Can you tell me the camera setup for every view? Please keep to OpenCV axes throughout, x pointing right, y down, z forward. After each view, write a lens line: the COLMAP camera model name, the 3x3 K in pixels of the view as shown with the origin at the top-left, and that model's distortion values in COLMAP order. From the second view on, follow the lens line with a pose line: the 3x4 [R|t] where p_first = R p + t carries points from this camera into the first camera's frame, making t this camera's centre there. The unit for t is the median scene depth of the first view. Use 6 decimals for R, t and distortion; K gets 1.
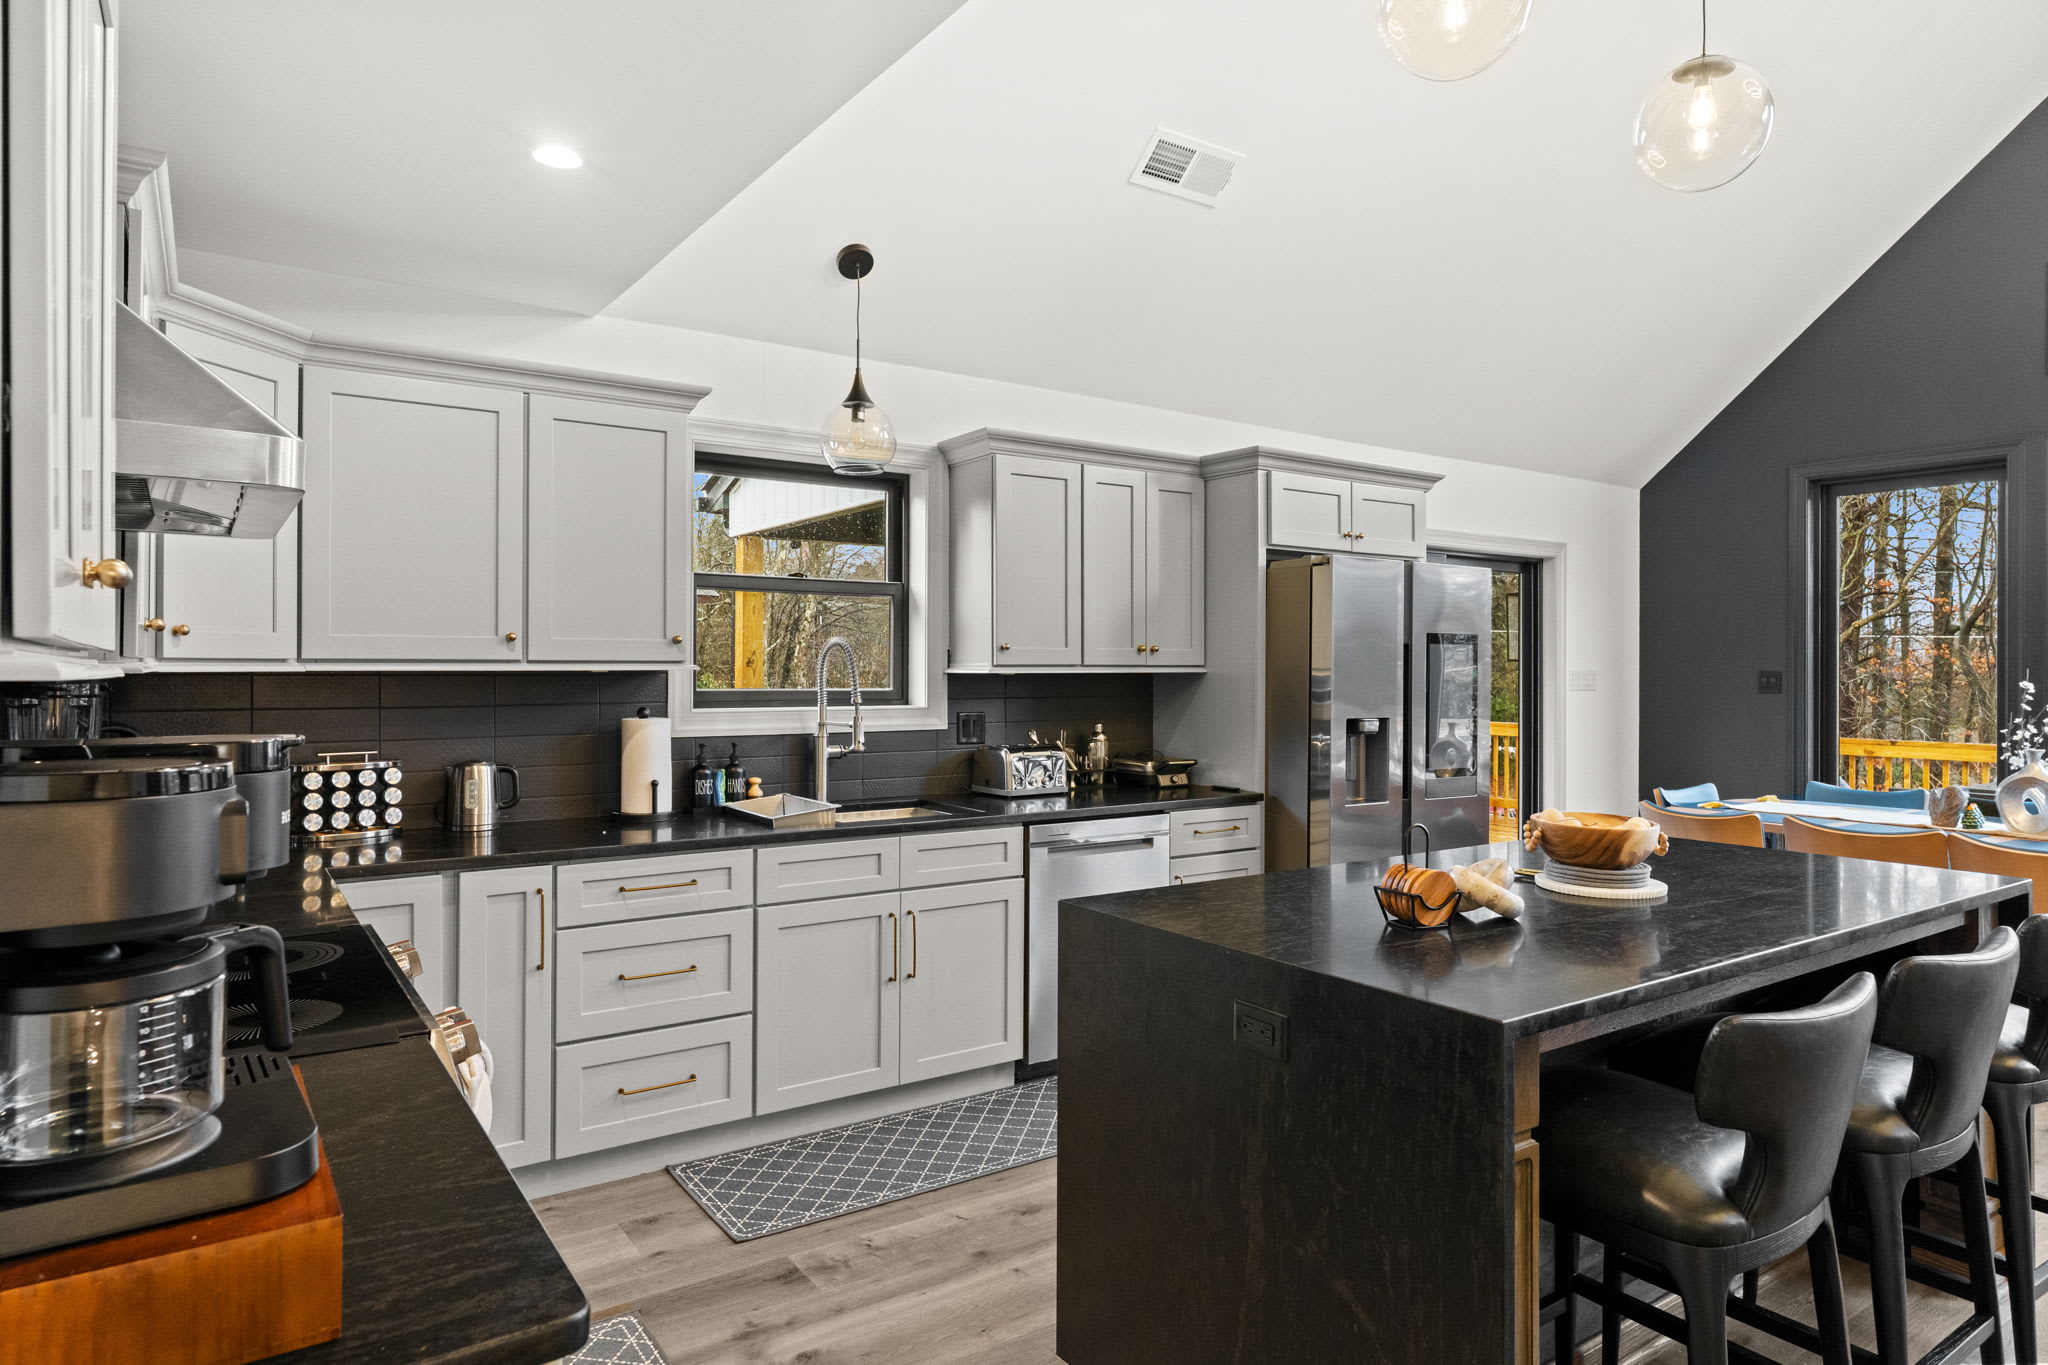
lens RADIAL K [[1189.8, 0, 1012.9], [0, 1189.8, 676.9], [0, 0, 1]] dist [-0.003703, 0.000105]
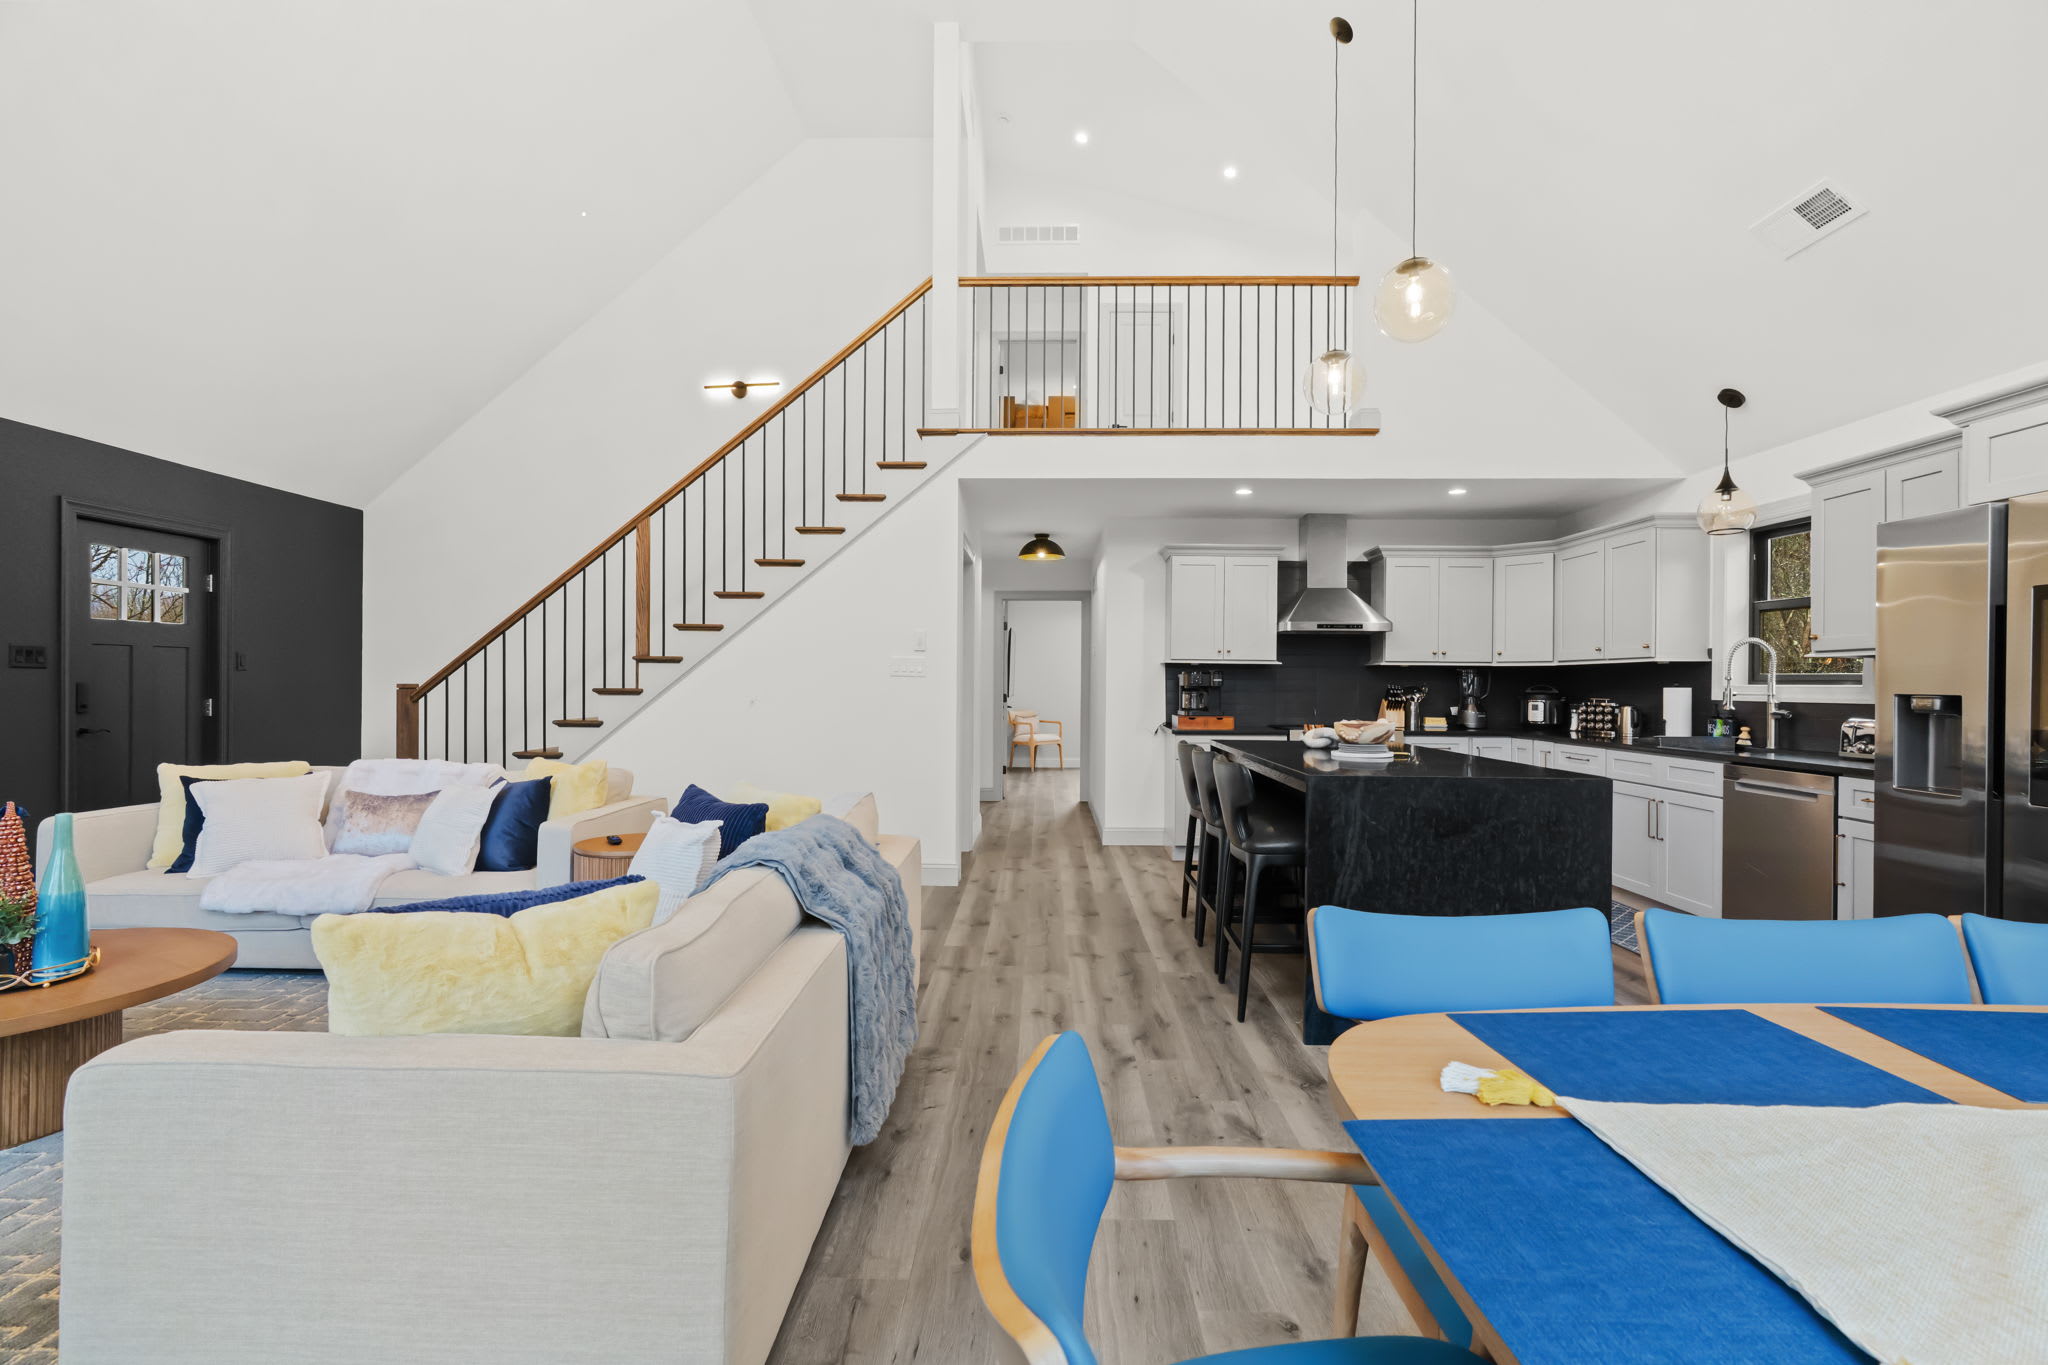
lens RADIAL K [[931.1, 0, 1022.1], [0, 931.1, 690.2], [0, 0, 1]] dist [-0.001367, 0.001727]
pose [[-0.577604, 0.000673, -0.816317, 1.674893], [-0.007293, 0.999955, 0.005984, 0.043083], [0.816284, 0.009410, -0.577574, 1.126050]]
